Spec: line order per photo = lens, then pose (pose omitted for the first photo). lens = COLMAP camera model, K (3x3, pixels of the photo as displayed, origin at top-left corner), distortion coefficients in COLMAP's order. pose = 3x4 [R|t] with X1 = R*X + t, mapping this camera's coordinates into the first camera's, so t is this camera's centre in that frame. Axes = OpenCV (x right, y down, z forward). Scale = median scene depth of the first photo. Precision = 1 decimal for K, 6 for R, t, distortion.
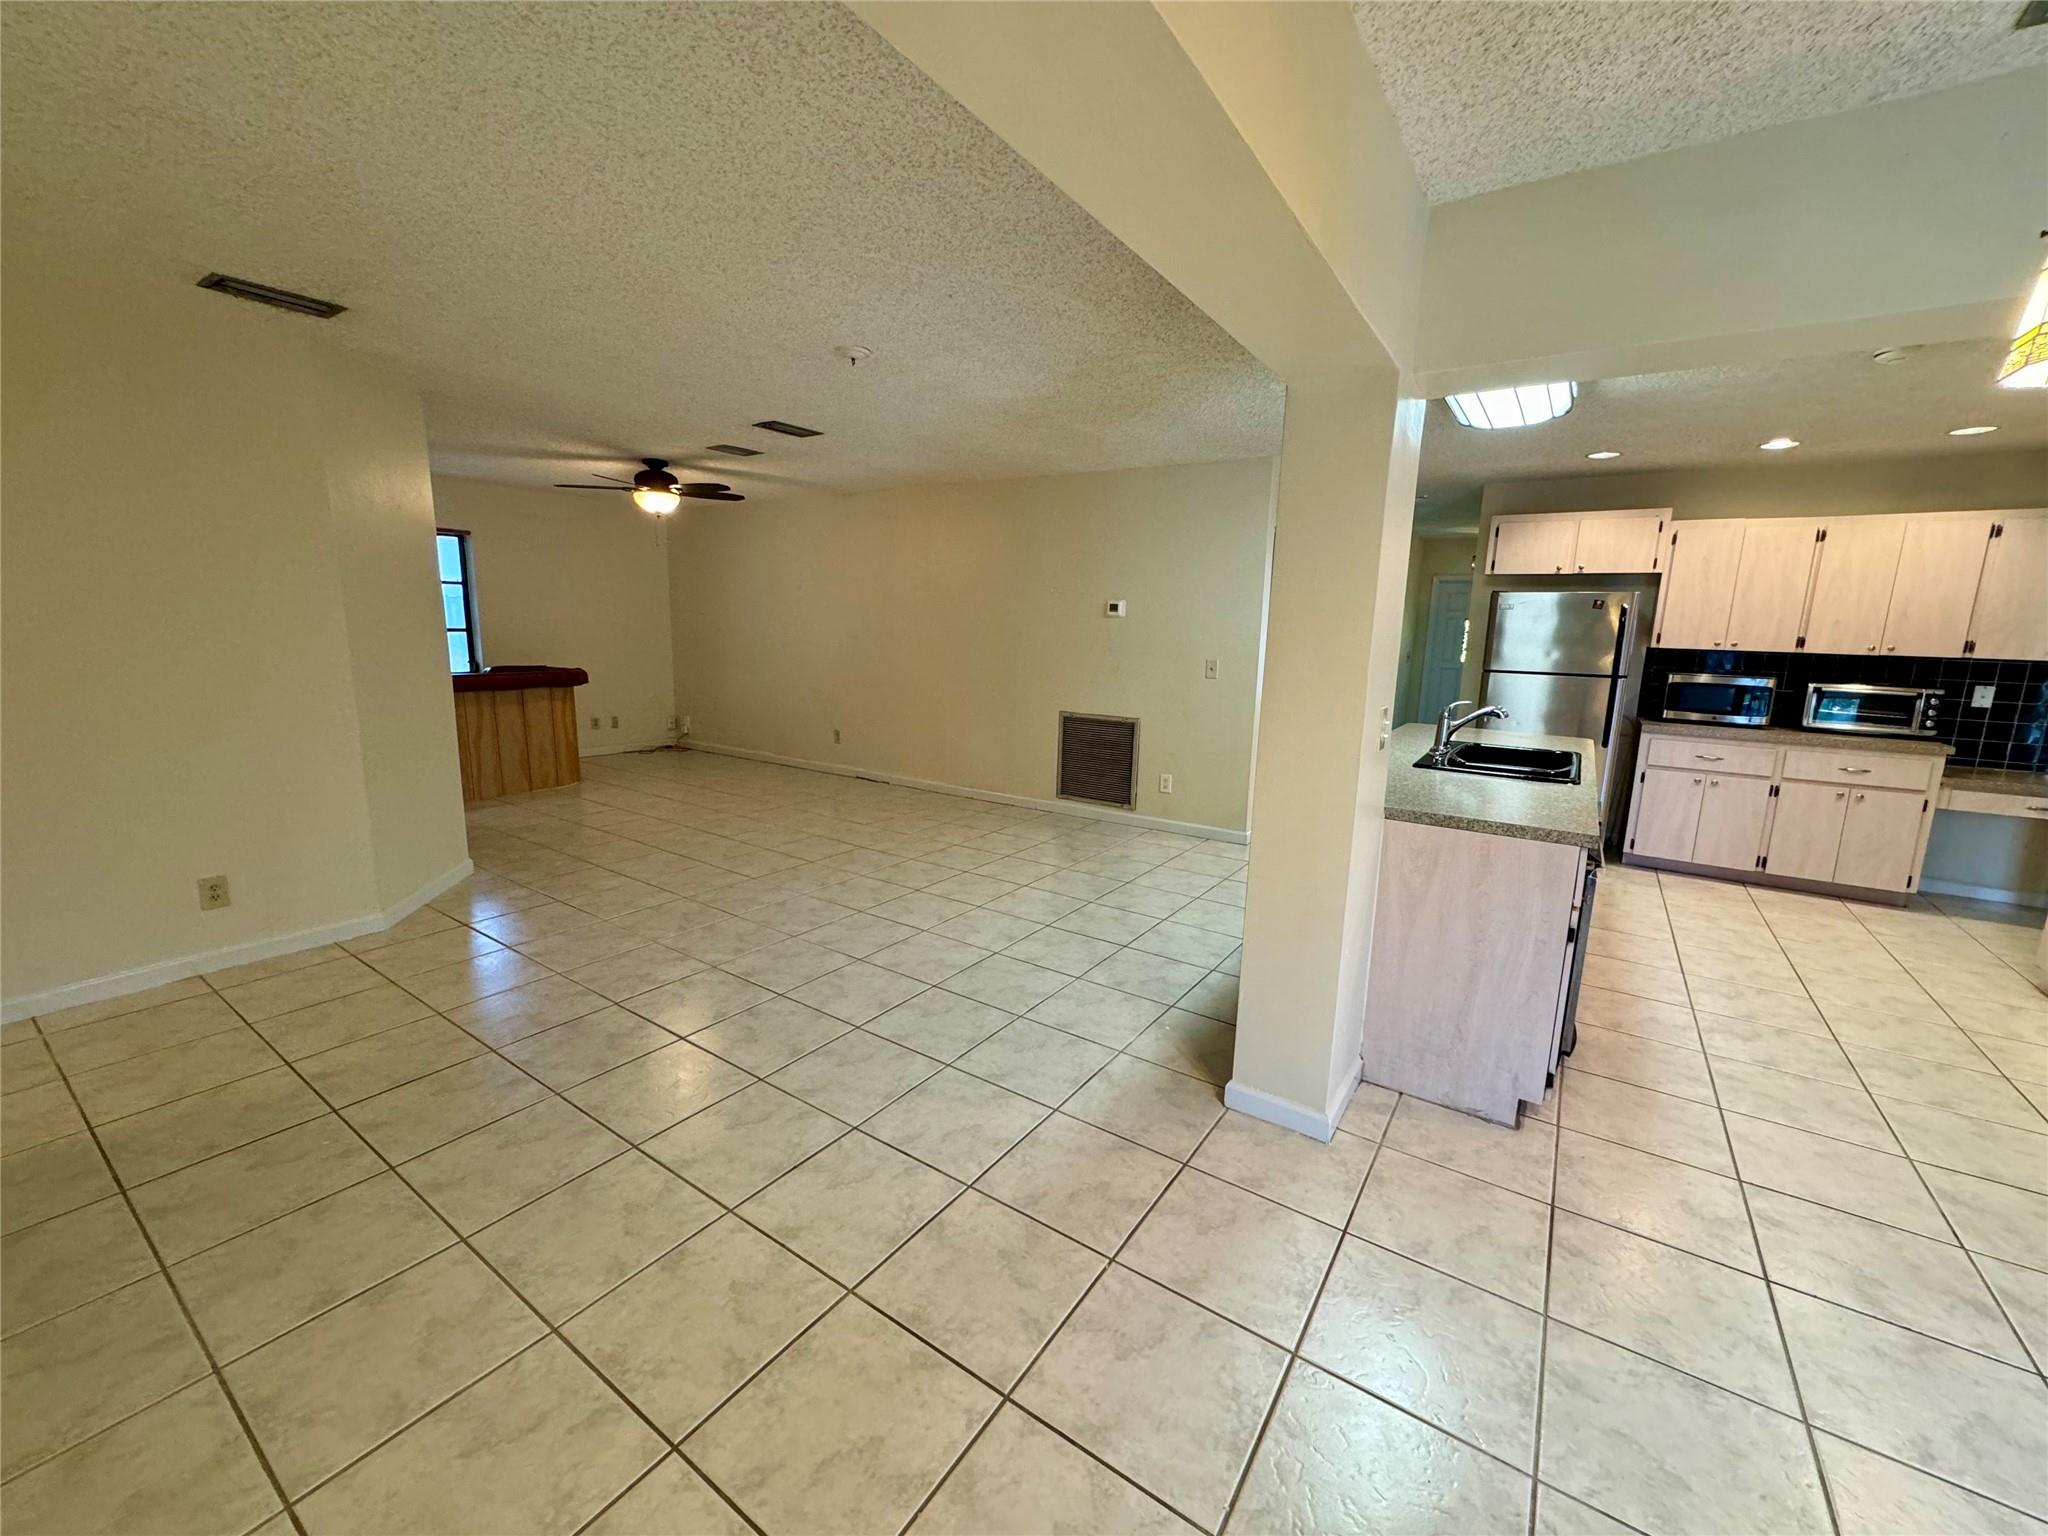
lens RADIAL K [[816.4, 0, 1024.3], [0, 816.4, 765.0], [0, 0, 1]] dist [-0.003175, 0.000512]
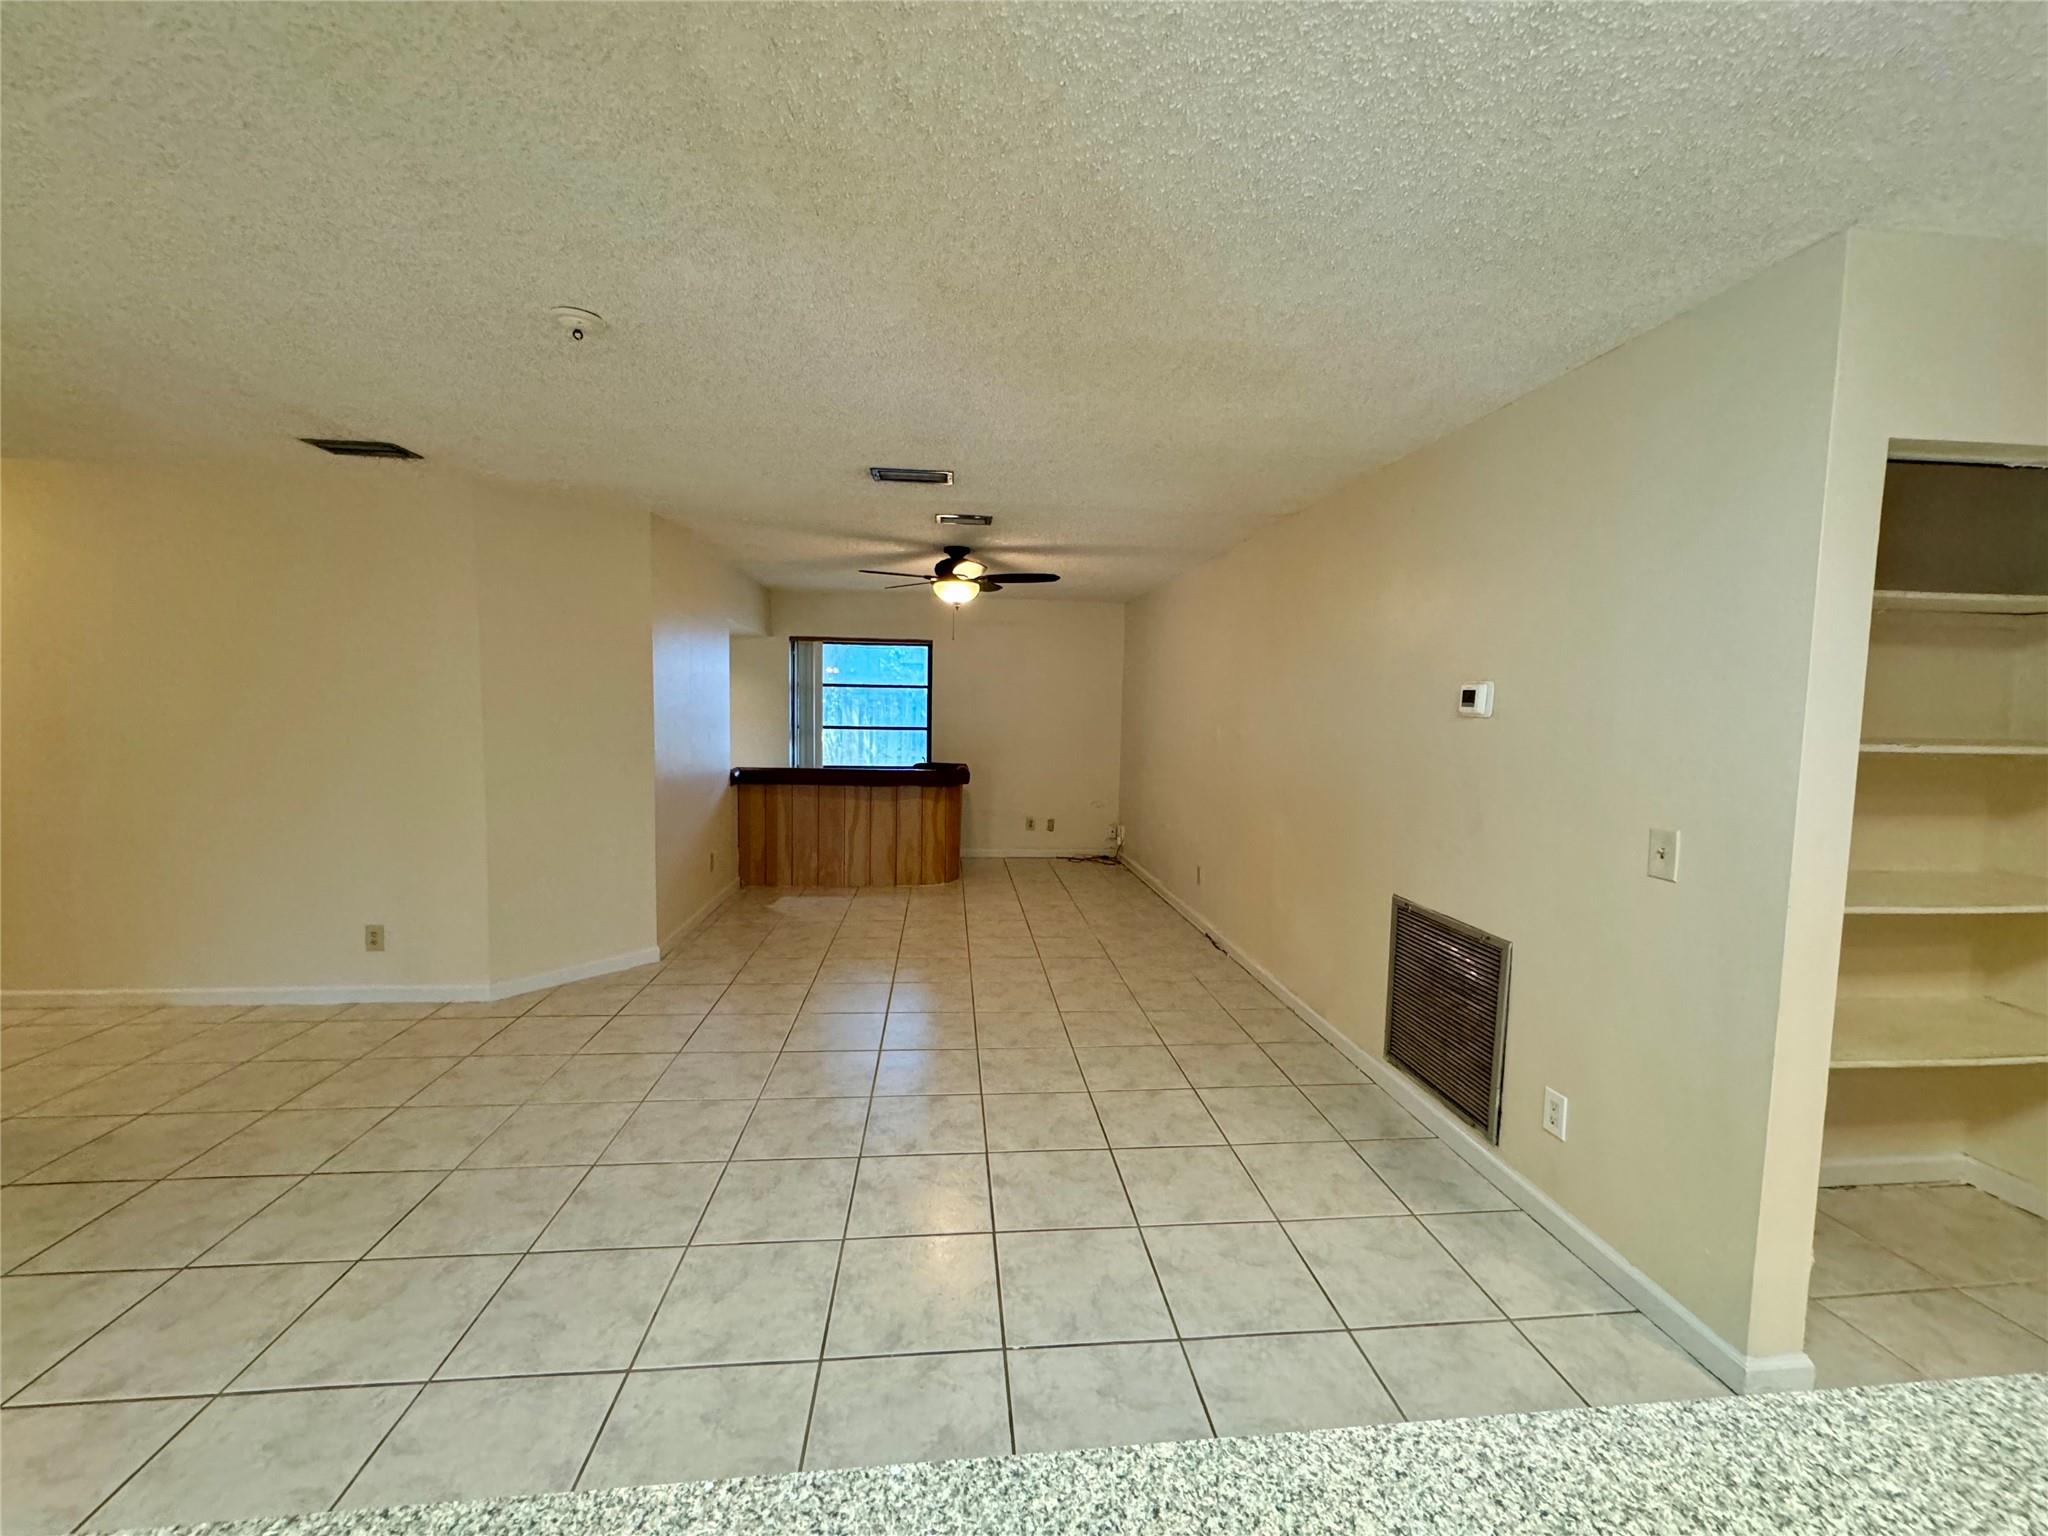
lens RADIAL K [[816.4, 0, 1024.7], [0, 816.4, 765.6], [0, 0, 1]] dist [-0.003175, 0.000512]
pose [[0.644490, 0.045723, -0.763244, 0.385196], [-0.138138, 0.988747, -0.057413, -0.113577], [0.752031, 0.142435, 0.643554, 0.634566]]
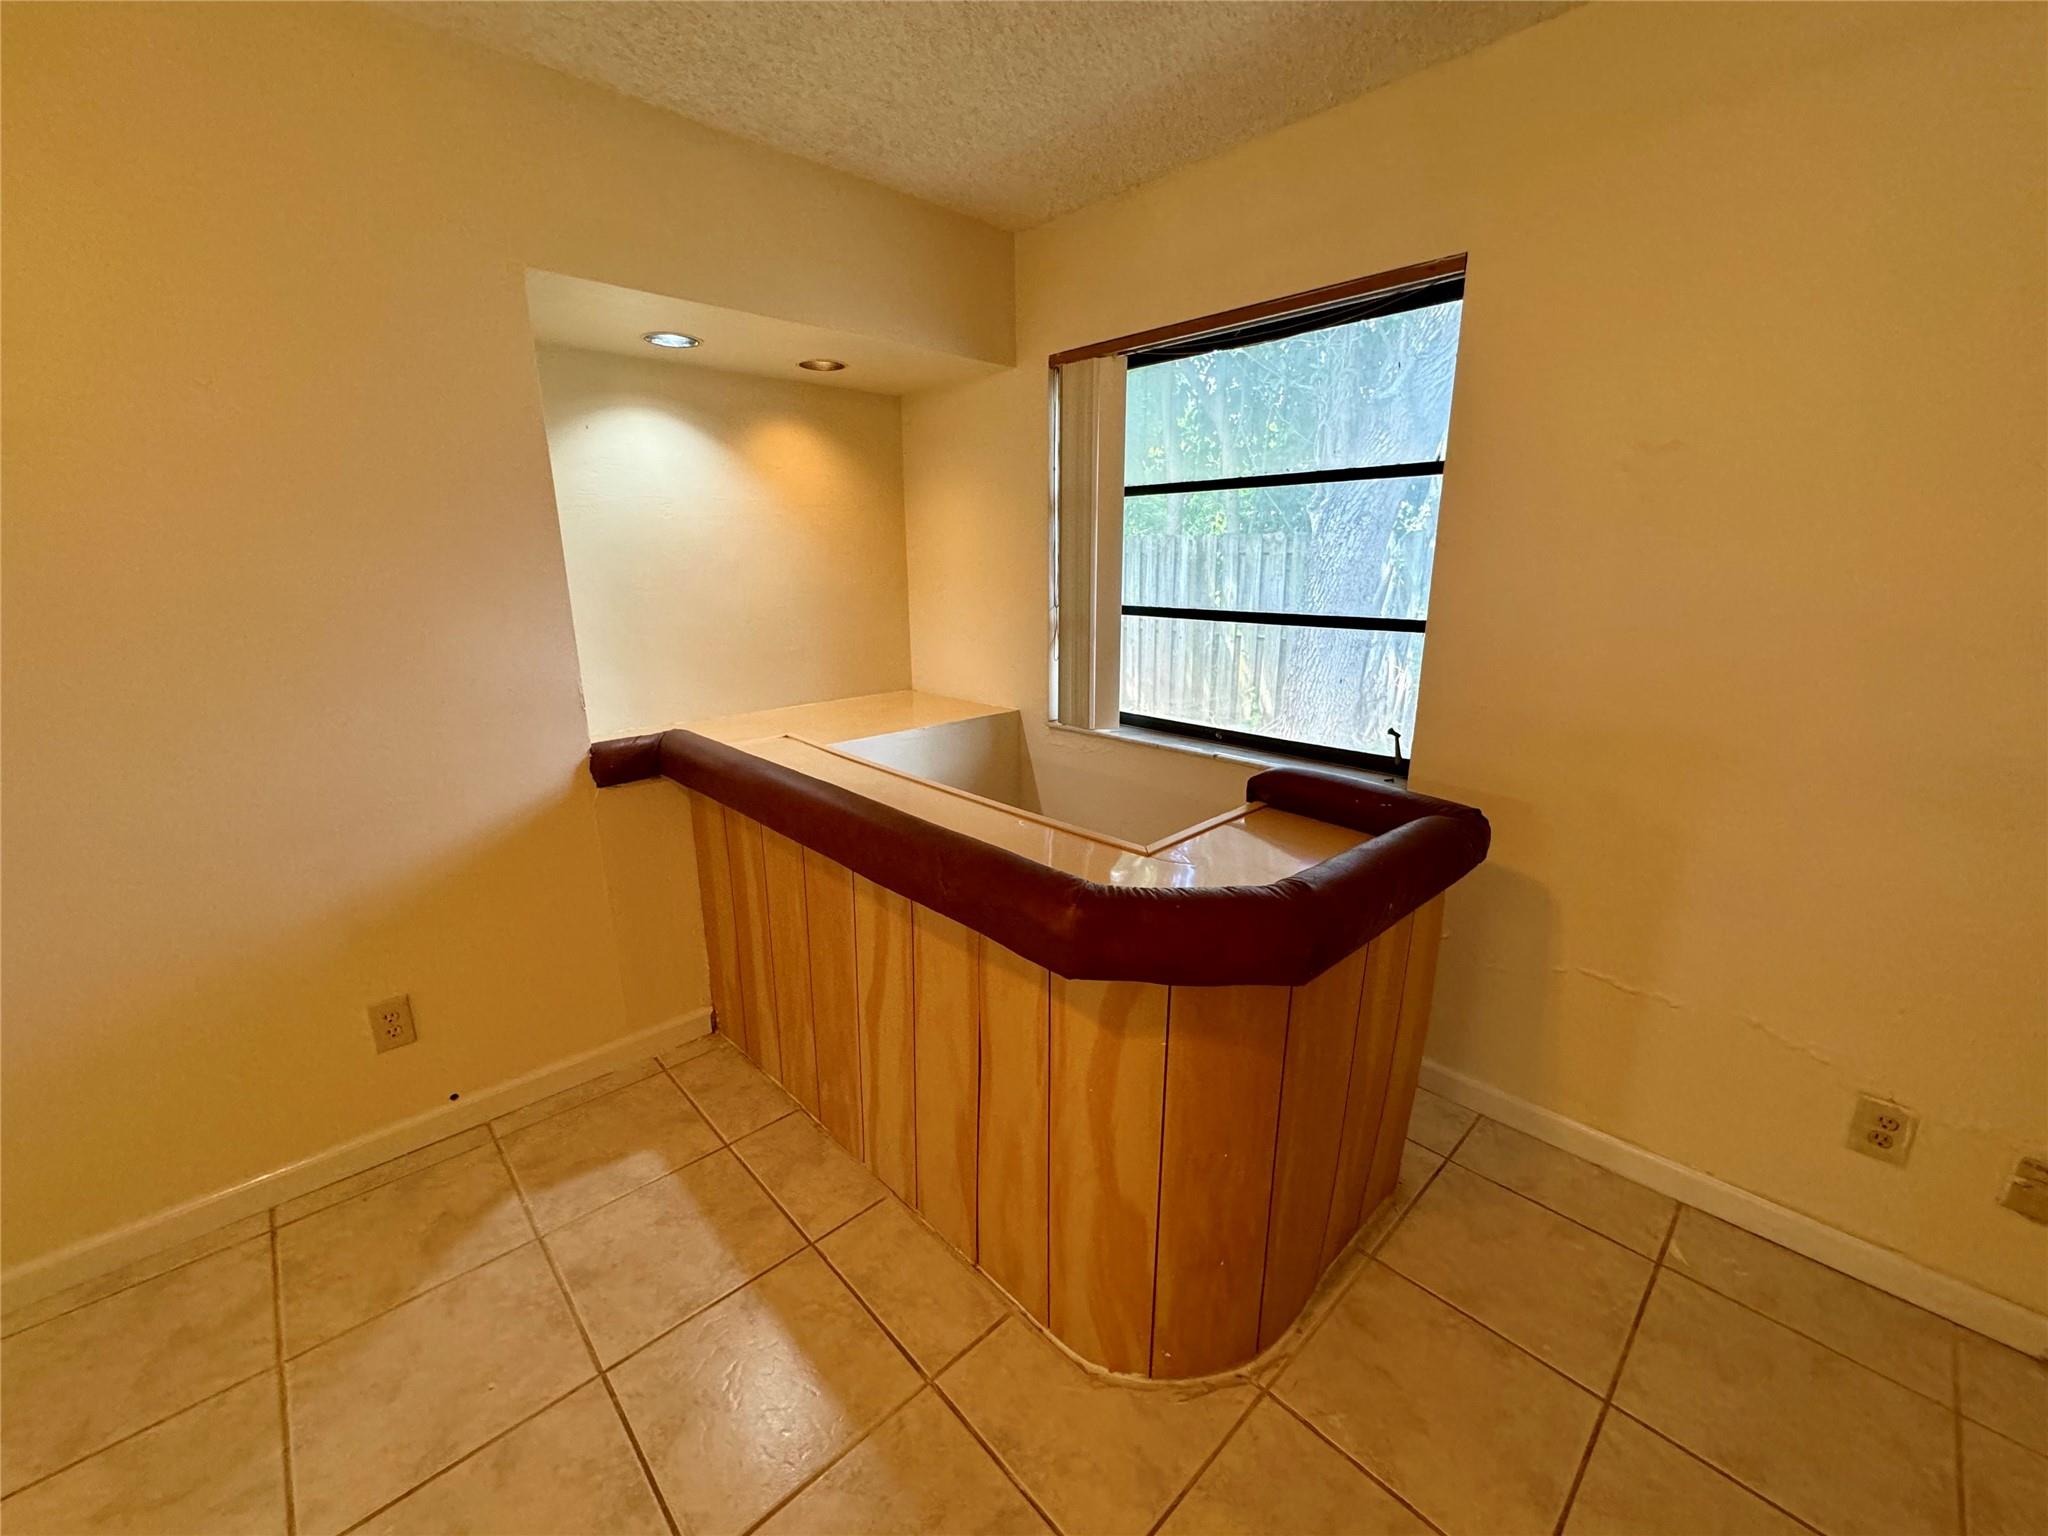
lens RADIAL K [[816.4, 0, 1016.7], [0, 816.4, 753.0], [0, 0, 1]] dist [-0.003175, 0.000512]
pose [[-0.215574, 0.215613, -0.952386, -0.561869], [-0.169461, 0.952259, 0.253942, -0.274239], [0.961671, 0.216136, -0.168744, 1.457590]]
